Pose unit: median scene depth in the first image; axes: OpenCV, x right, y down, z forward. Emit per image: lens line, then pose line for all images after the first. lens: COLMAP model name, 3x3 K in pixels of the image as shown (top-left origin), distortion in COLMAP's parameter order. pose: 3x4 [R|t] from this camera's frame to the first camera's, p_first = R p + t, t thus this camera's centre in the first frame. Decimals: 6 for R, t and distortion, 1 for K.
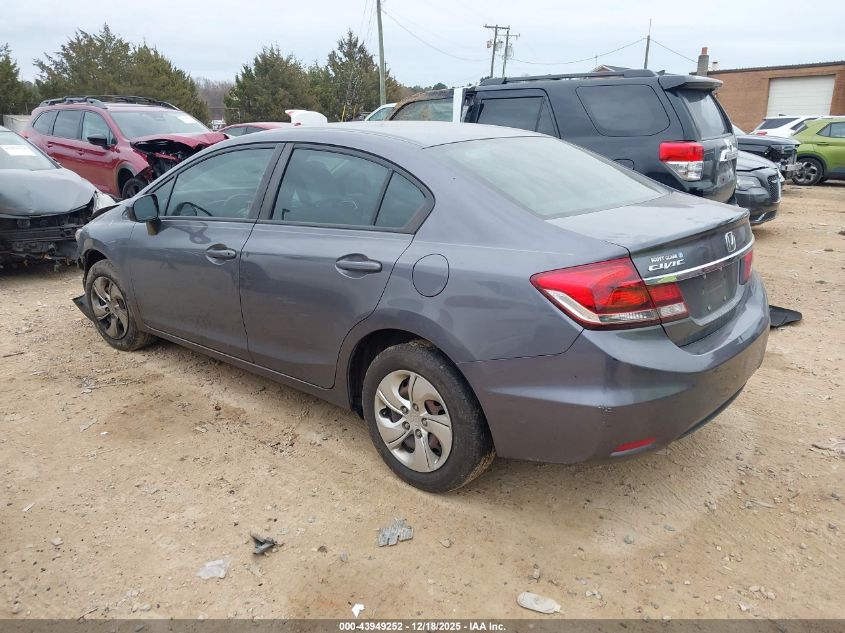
lens RADIAL K [[671.5, 0, 422.5], [0, 671.5, 316.5], [0, 0, 1]] dist [0.050358, -0.094269]
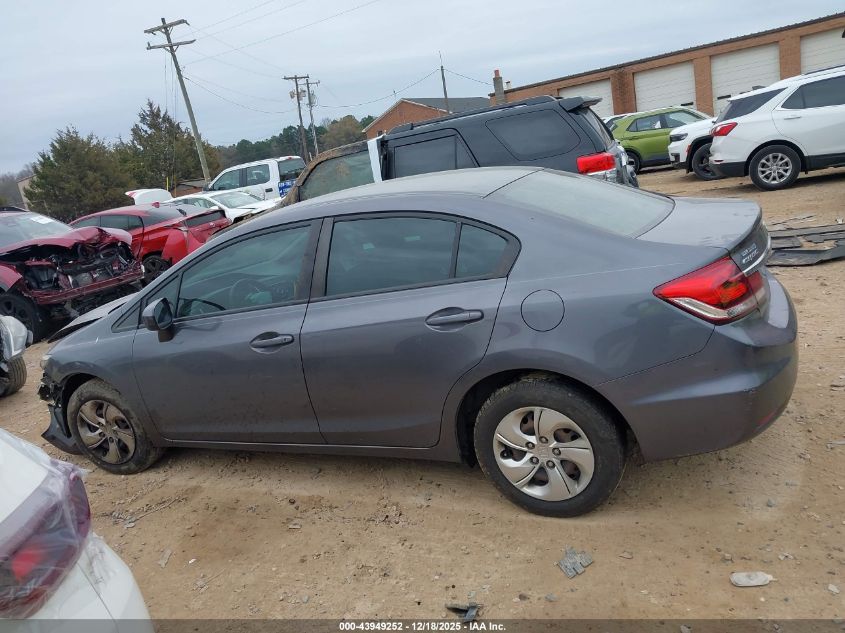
lens RADIAL K [[679.2, 0, 422.5], [0, 679.2, 316.5], [0, 0, 1]] dist [0.005964, 0.008197]
pose [[0.947888, -0.216488, 0.233755, -0.250214], [0.230242, 0.972577, -0.032911, -0.037223], [-0.220220, 0.085016, 0.971738, 0.005253]]
